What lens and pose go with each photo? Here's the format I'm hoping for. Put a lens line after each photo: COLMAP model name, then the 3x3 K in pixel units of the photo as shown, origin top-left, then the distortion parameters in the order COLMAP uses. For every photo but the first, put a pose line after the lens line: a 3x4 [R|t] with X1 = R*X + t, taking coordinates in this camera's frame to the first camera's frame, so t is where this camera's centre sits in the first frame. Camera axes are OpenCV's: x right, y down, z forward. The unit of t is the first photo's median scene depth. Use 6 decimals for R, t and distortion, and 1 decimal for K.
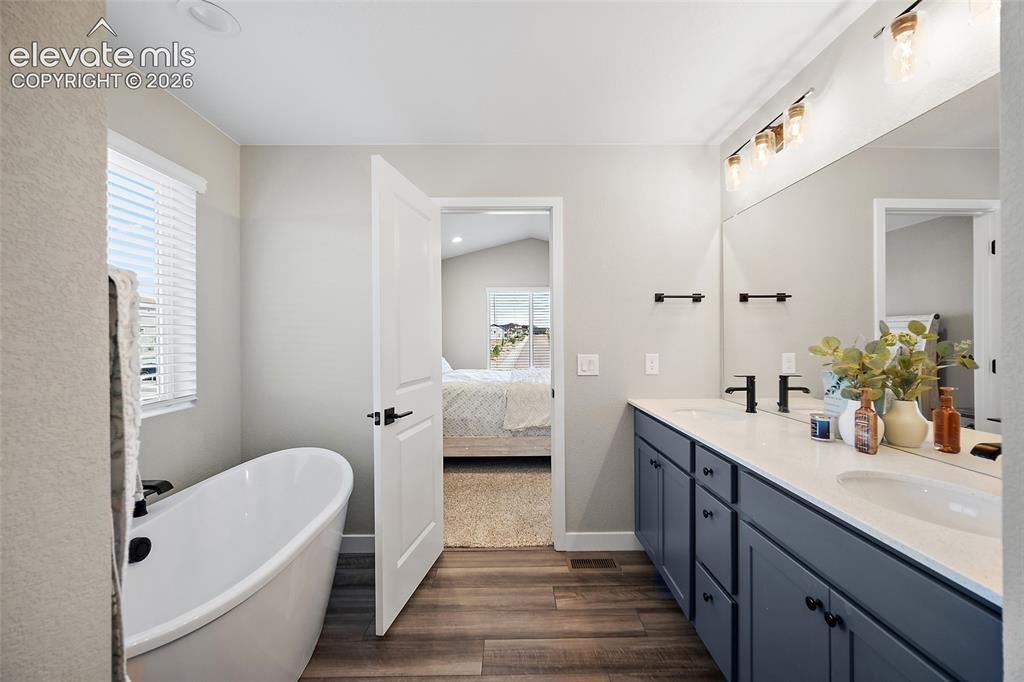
lens RADIAL K [[402.0, 0, 515.2], [0, 402.0, 336.6], [0, 0, 1]] dist [-0.003398, 0.000041]
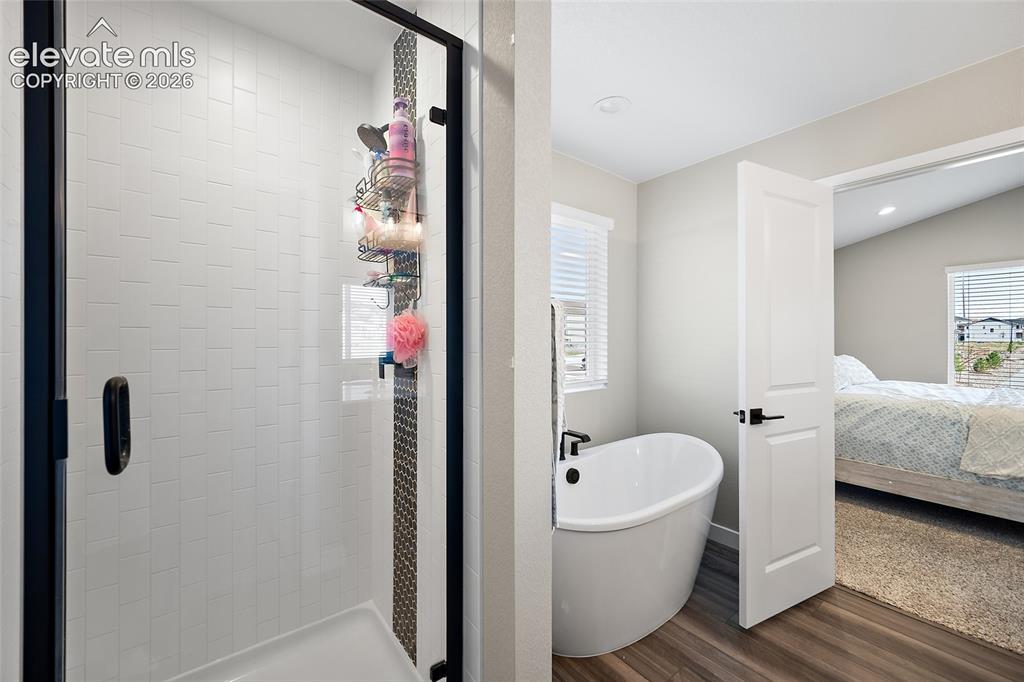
lens RADIAL K [[402.0, 0, 515.2], [0, 402.0, 336.6], [0, 0, 1]] dist [-0.003398, 0.000041]
pose [[0.604275, 0.002039, -0.796773, 0.103475], [-0.002727, 0.999996, 0.000491, -0.000363], [0.796771, 0.001876, 0.604278, -0.073187]]
